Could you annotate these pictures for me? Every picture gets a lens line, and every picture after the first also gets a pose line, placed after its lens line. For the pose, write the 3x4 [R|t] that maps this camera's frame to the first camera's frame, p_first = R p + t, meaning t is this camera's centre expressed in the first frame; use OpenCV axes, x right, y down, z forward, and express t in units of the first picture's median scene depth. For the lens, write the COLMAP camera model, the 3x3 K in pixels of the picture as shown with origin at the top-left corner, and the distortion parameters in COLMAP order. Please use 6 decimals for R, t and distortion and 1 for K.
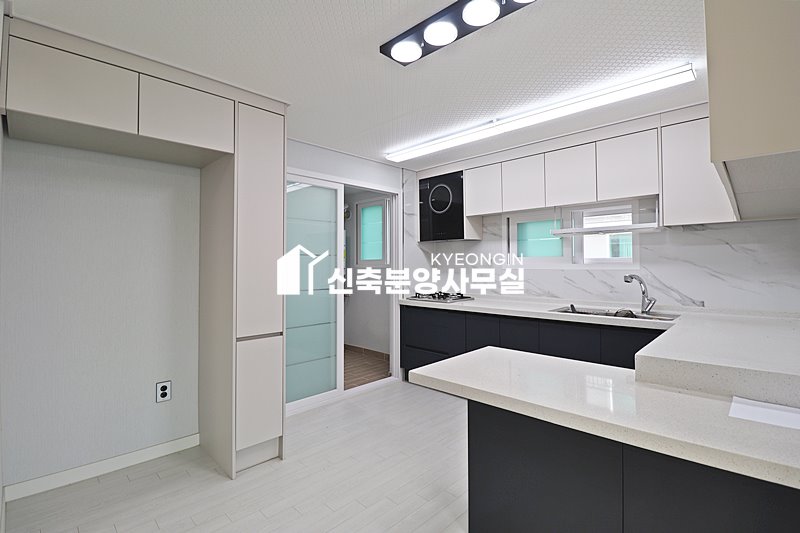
lens RADIAL K [[369.6, 0, 400.3], [0, 369.6, 256.3], [0, 0, 1]] dist [-0.005523, -0.010252]
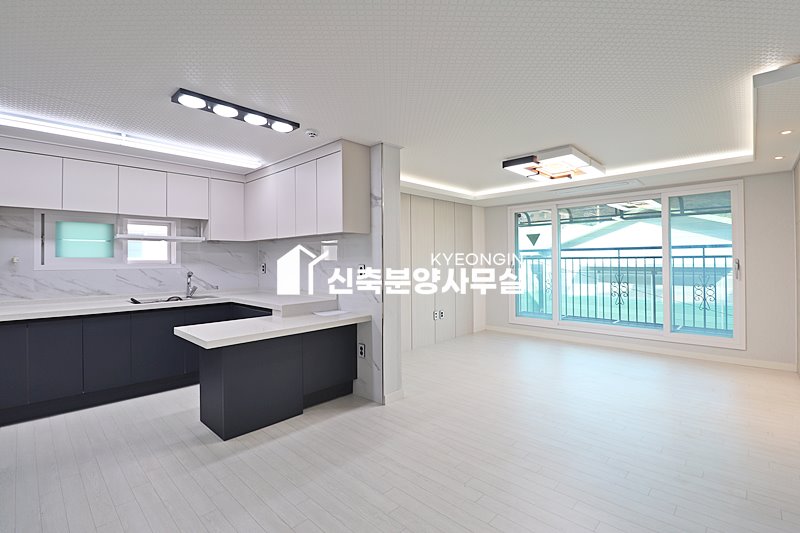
lens RADIAL K [[369.6, 0, 403.3], [0, 369.6, 260.2], [0, 0, 1]] dist [-0.005523, -0.010252]
pose [[-0.010418, 0.007323, 0.999919, -0.680310], [-0.017875, 0.999812, -0.007509, 0.001262], [-0.999786, -0.017952, -0.010285, 0.132618]]
